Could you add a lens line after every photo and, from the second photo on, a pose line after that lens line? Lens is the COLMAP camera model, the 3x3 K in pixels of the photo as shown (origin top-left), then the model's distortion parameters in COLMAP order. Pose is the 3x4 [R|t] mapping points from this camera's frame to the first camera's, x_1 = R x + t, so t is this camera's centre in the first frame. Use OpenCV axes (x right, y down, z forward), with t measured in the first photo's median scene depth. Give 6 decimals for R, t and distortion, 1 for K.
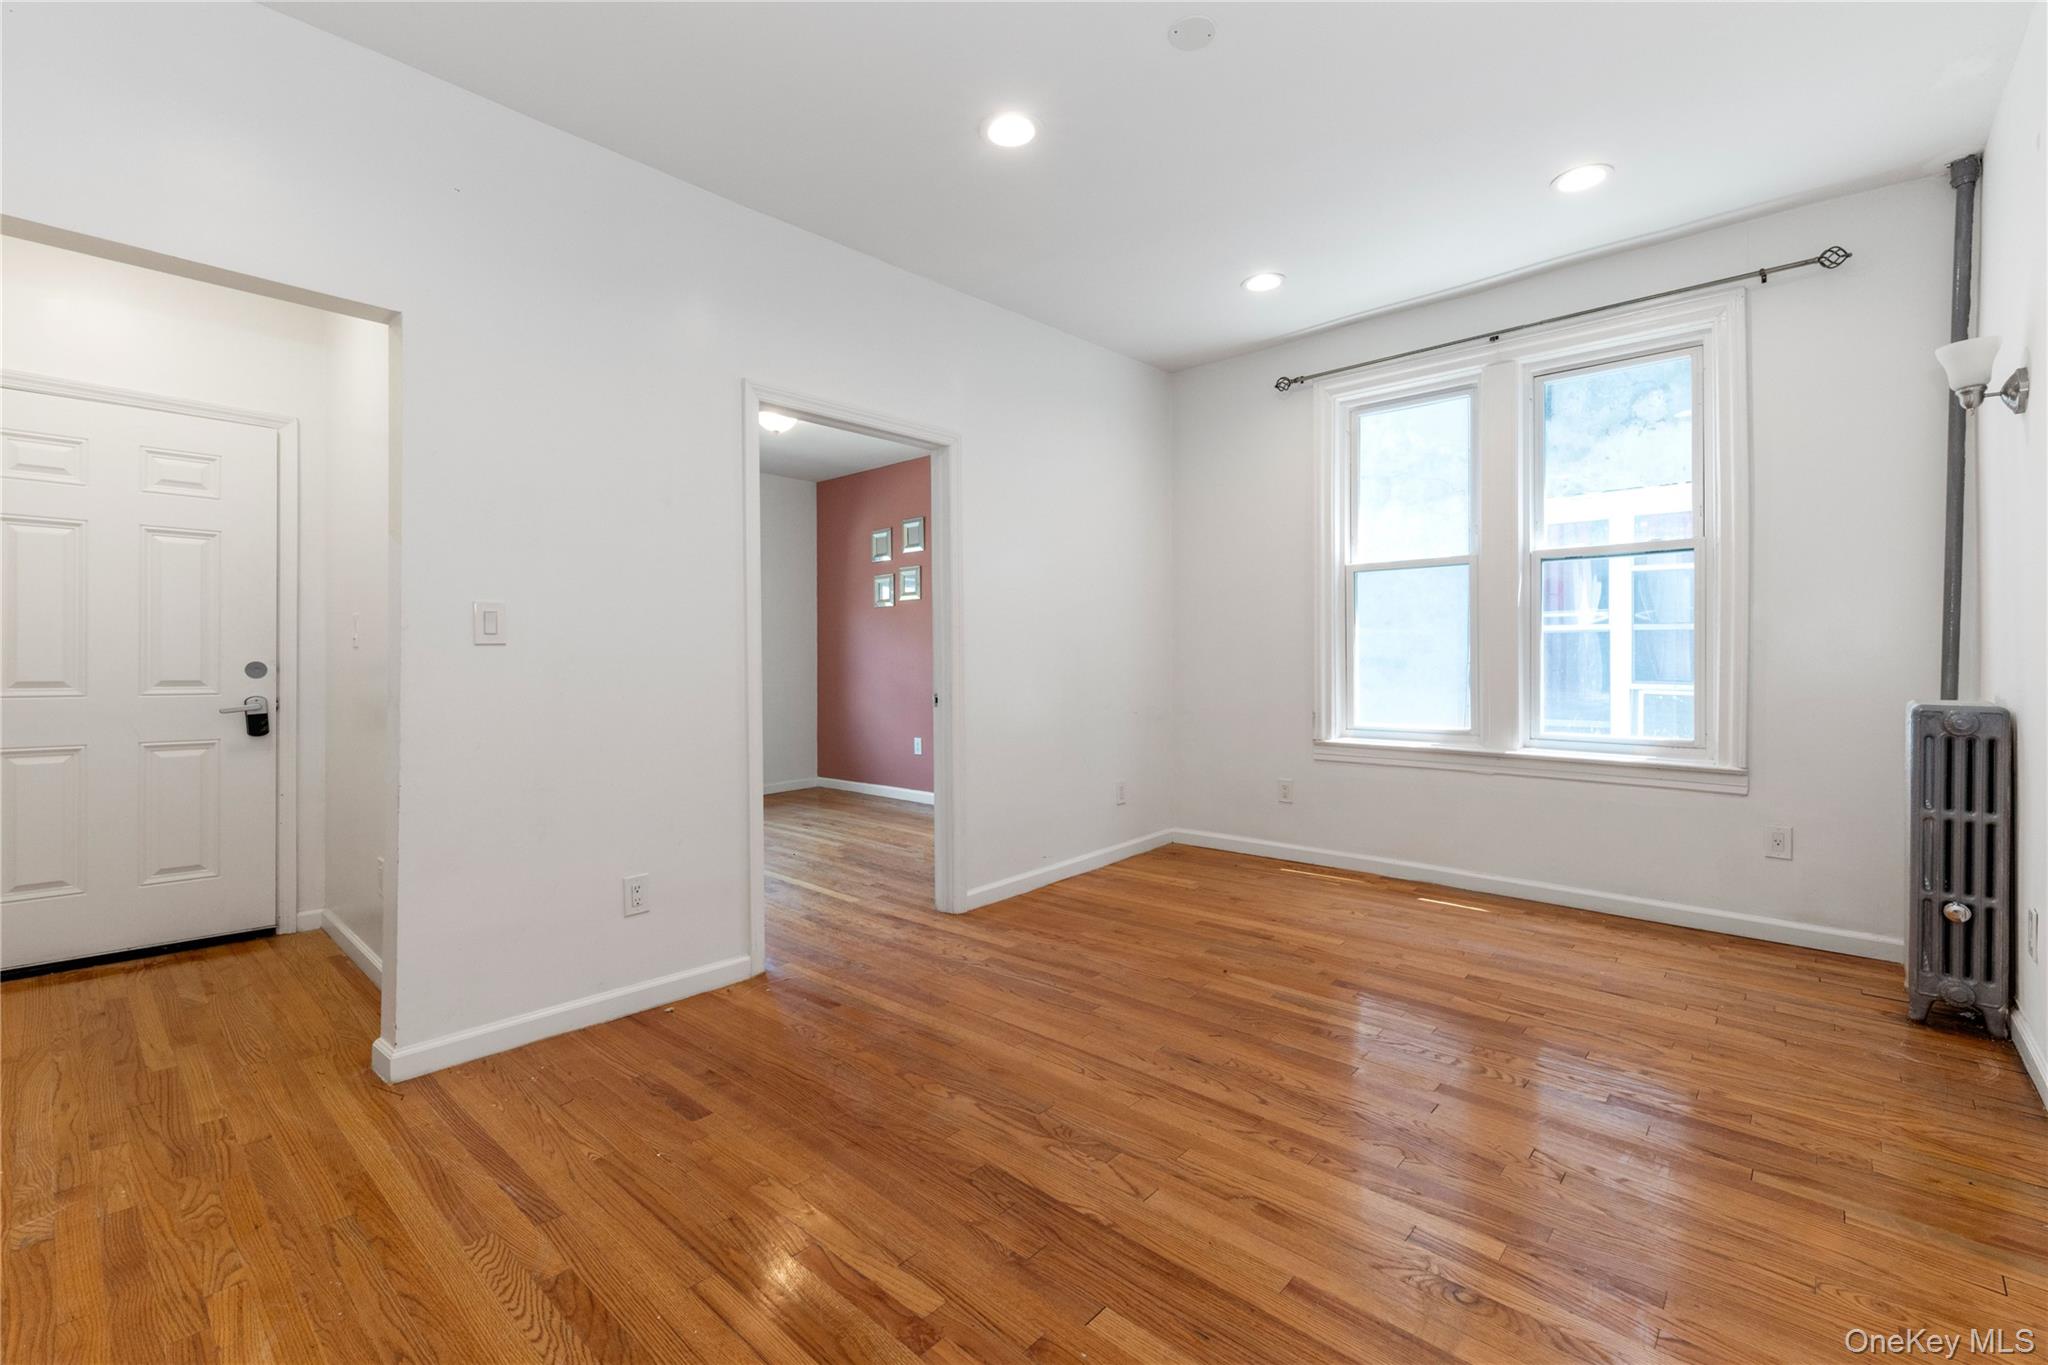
lens RADIAL K [[878.2, 0, 1024.7], [0, 878.2, 673.4], [0, 0, 1]] dist [-0.000776, 0.000112]
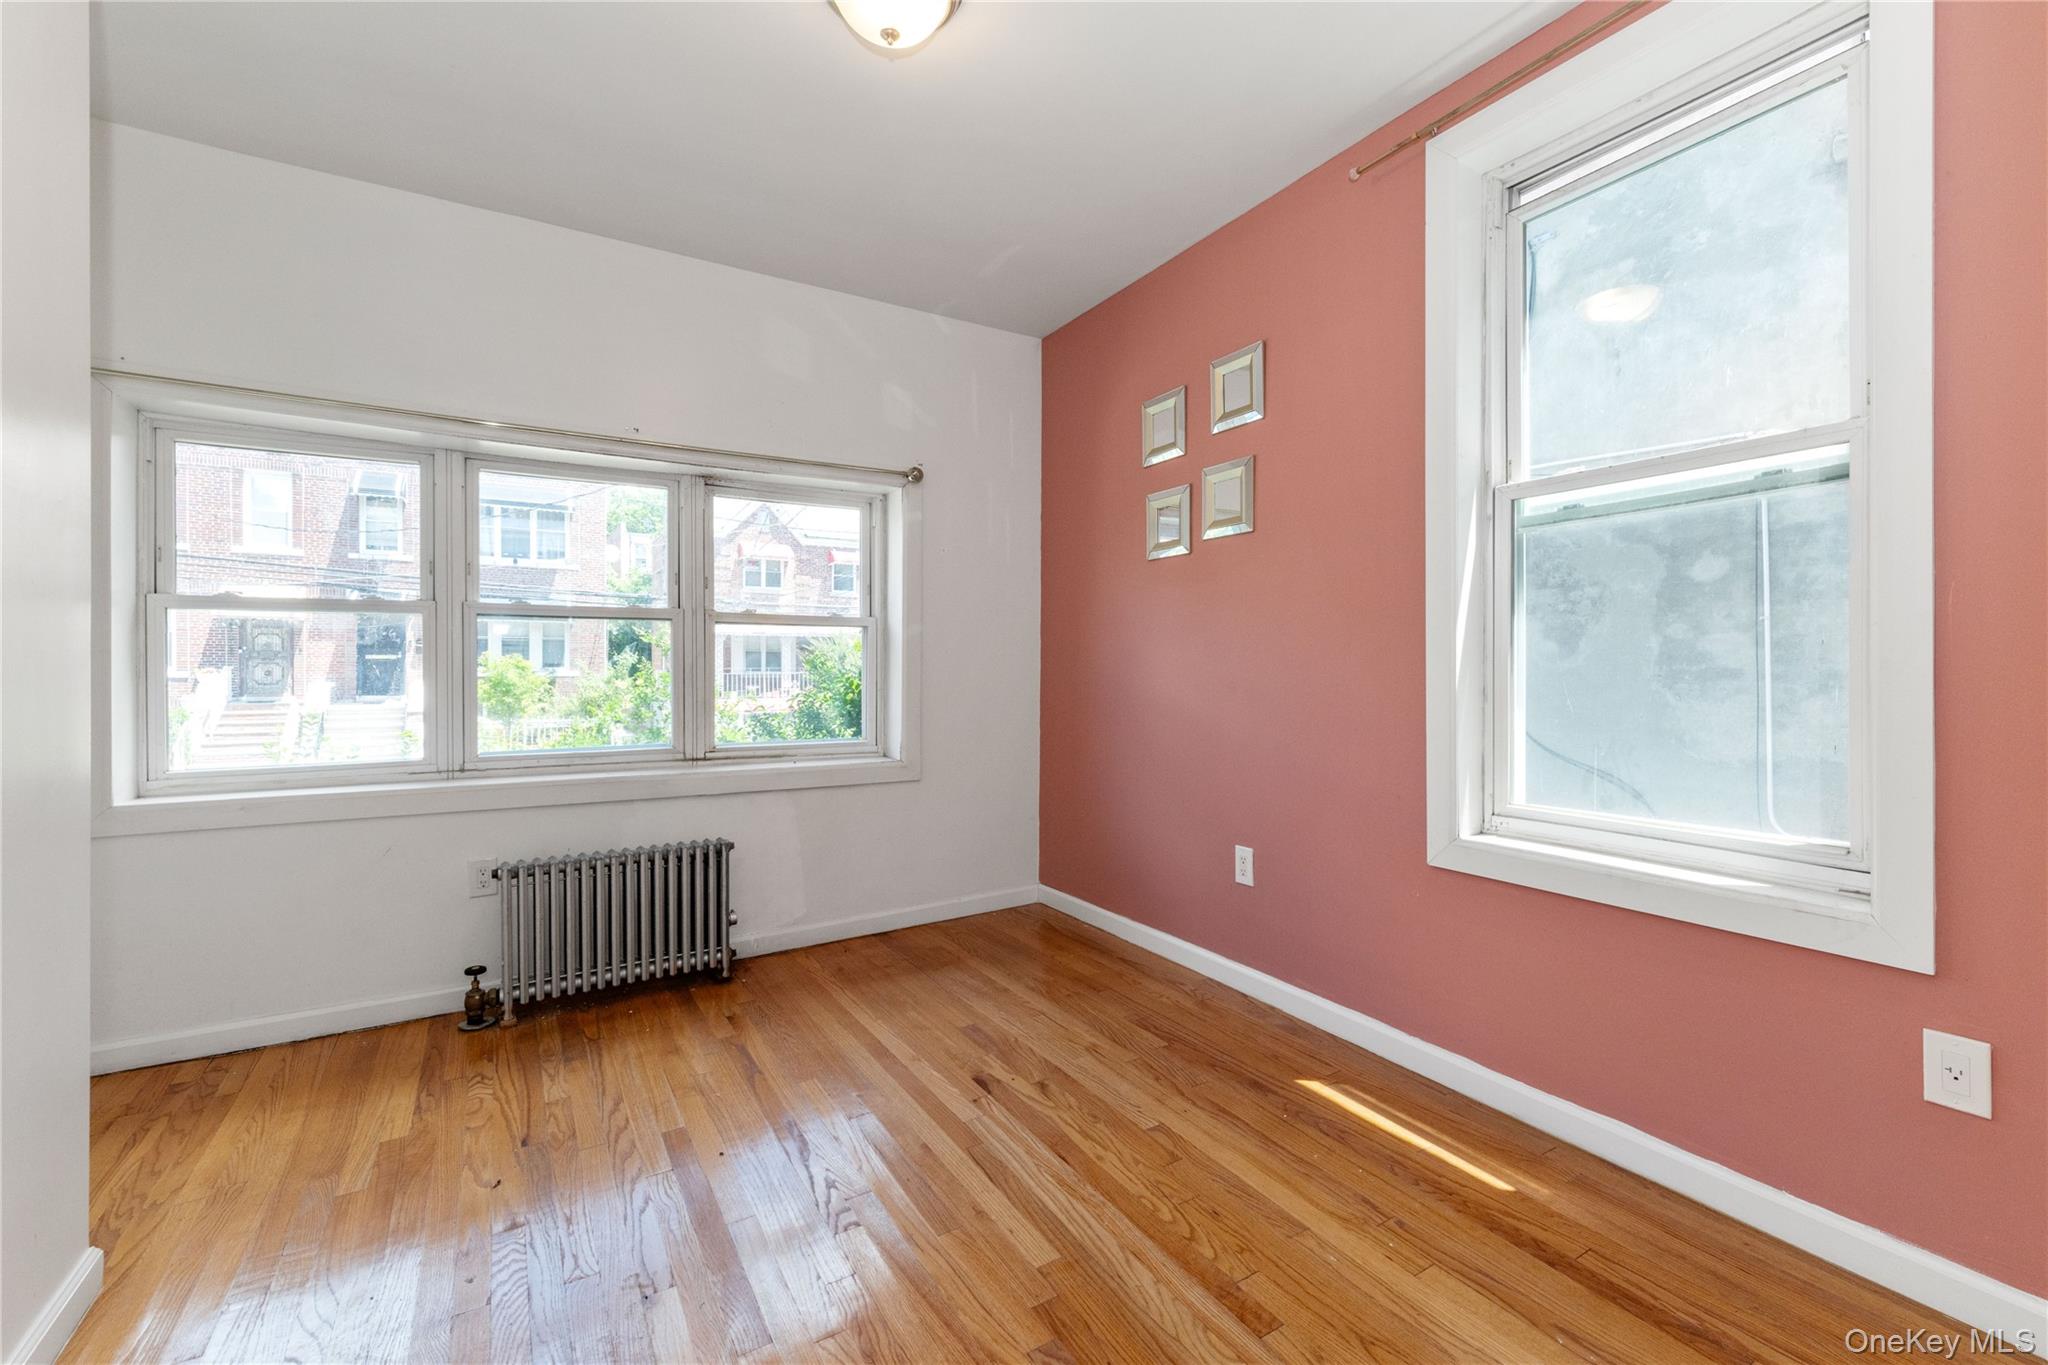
lens RADIAL K [[878.2, 0, 1019.6], [0, 878.2, 673.1], [0, 0, 1]] dist [-0.000776, 0.000112]
pose [[0.953705, 0.006649, -0.300671, -0.093872], [-0.009199, 0.999933, -0.007066, -0.008895], [0.300604, 0.009505, 0.953702, 0.528418]]
